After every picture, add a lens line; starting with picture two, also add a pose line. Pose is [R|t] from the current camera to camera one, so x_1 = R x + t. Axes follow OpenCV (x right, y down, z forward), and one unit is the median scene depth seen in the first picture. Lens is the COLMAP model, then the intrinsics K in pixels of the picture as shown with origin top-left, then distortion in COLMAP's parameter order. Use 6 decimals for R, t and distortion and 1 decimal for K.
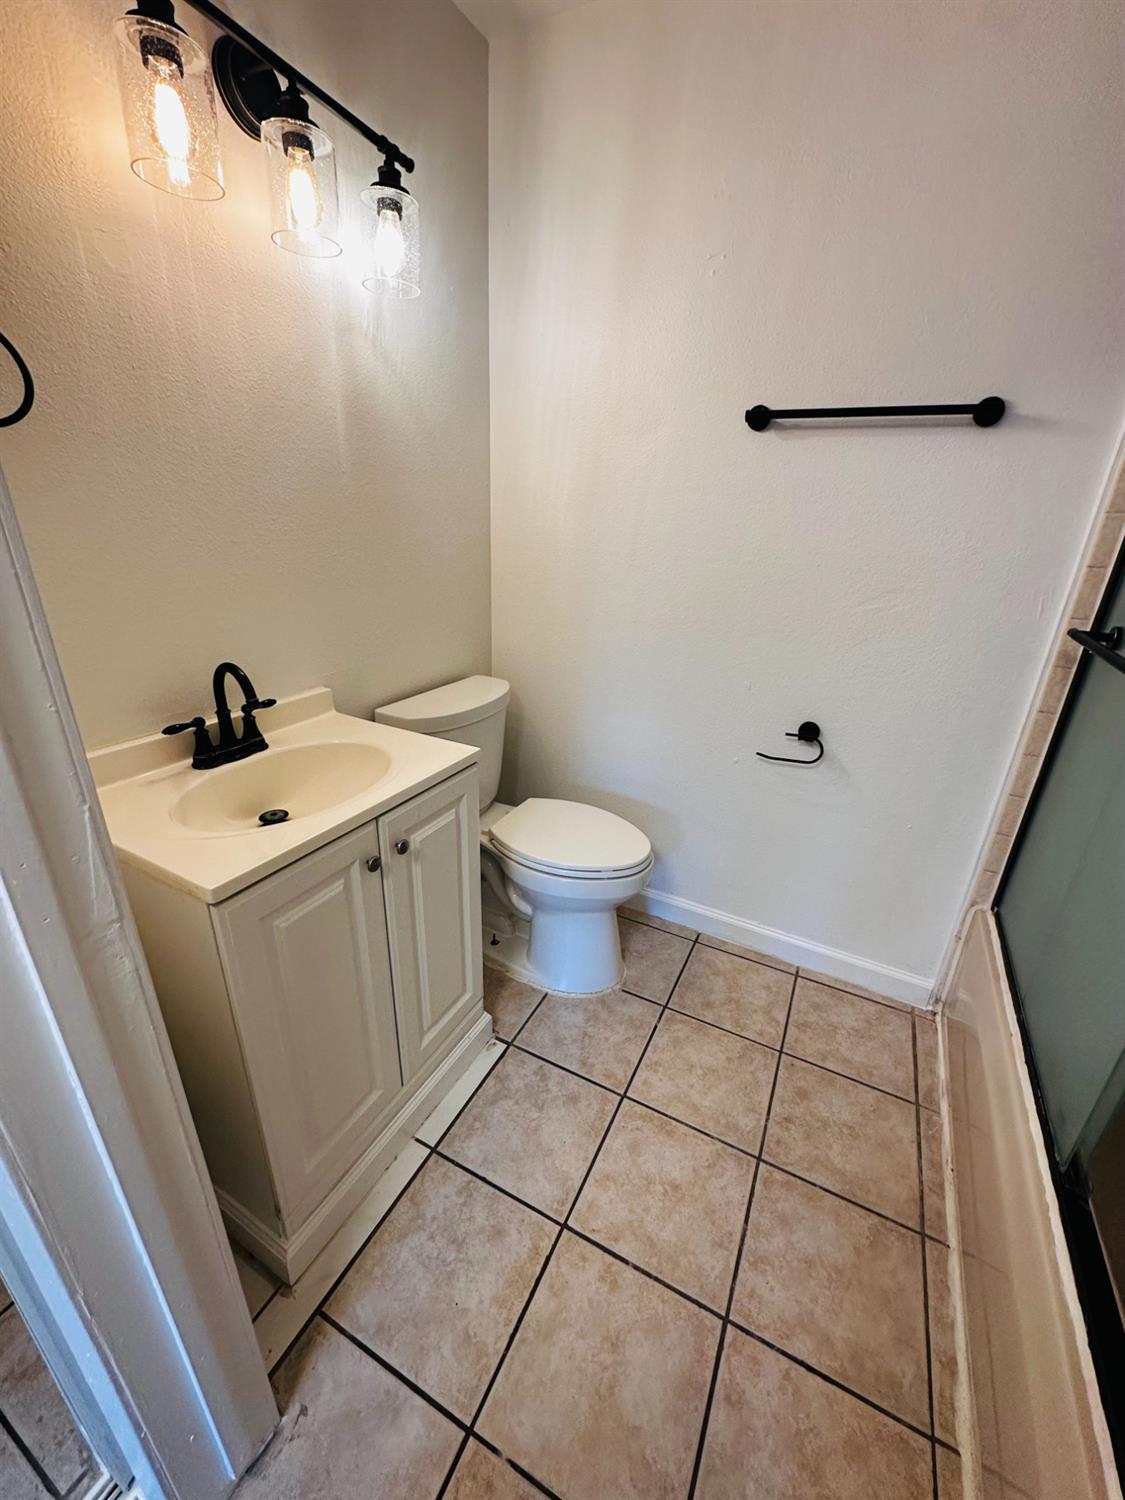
lens RADIAL K [[598.2, 0, 566.6], [0, 598.2, 749.0], [0, 0, 1]] dist [-0.001670, 0.000286]
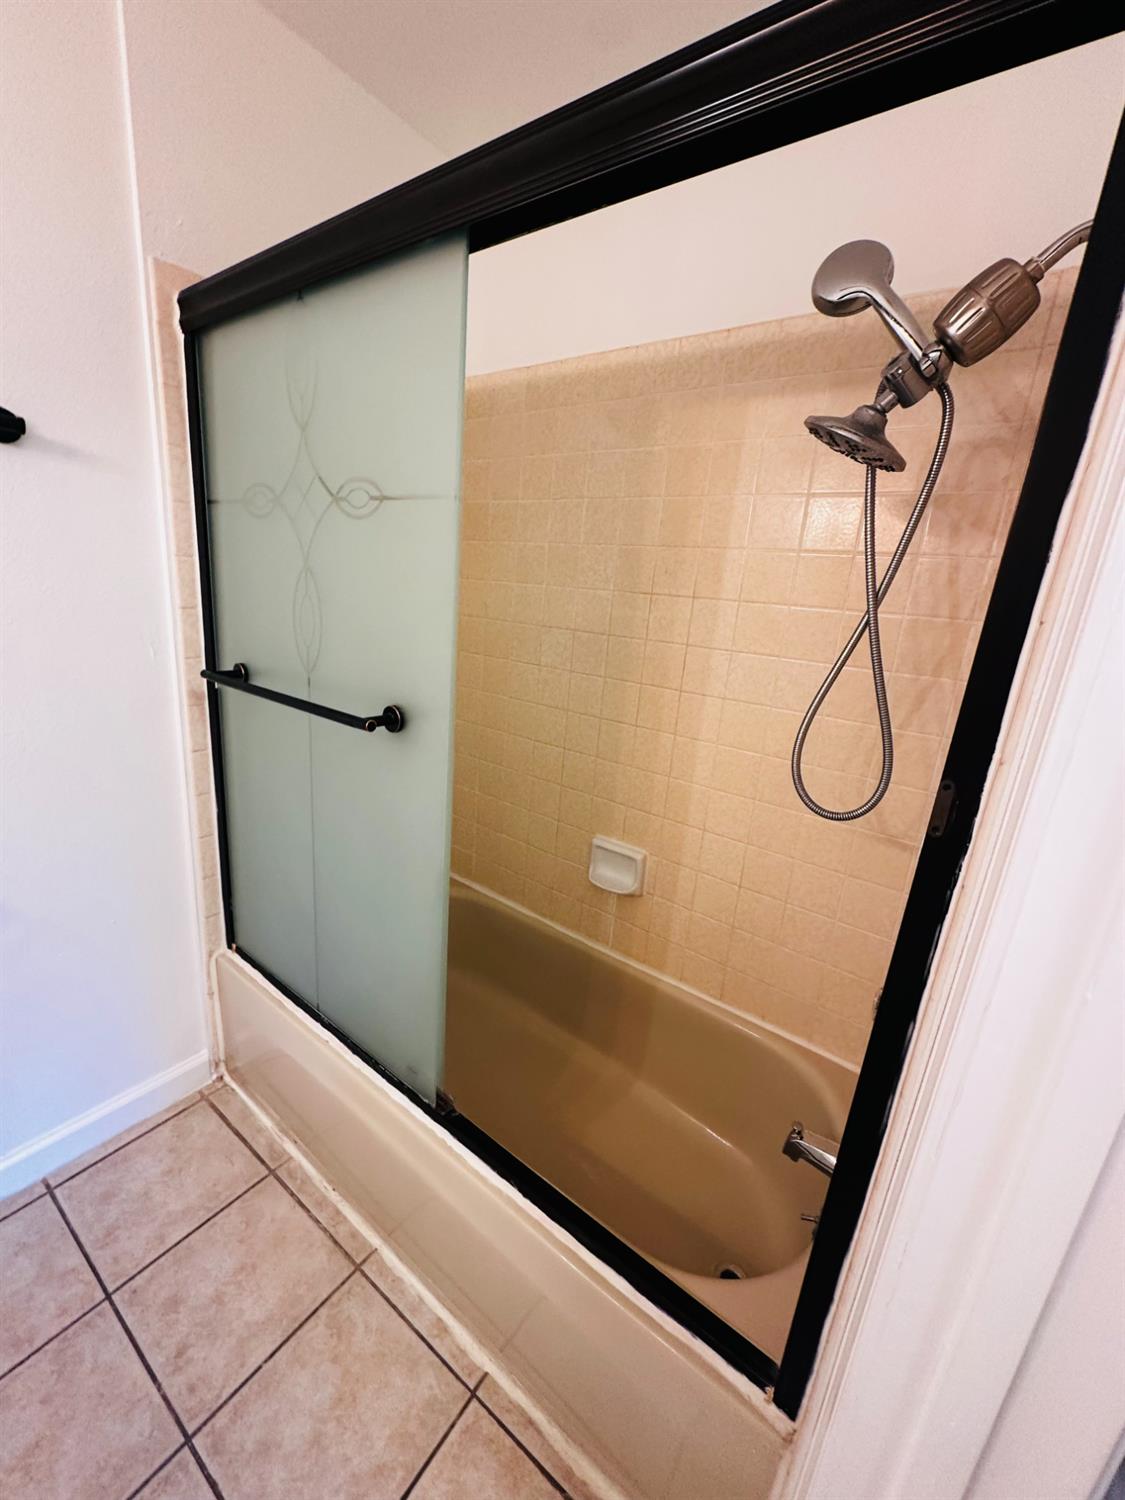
lens RADIAL K [[598.2, 0, 566.6], [0, 598.2, 749.0], [0, 0, 1]] dist [-0.001670, 0.000286]
pose [[0.154991, -0.281961, 0.946824, -0.047311], [0.294164, 0.928104, 0.228233, -0.102977], [-0.943104, 0.243148, 0.226791, 0.176565]]
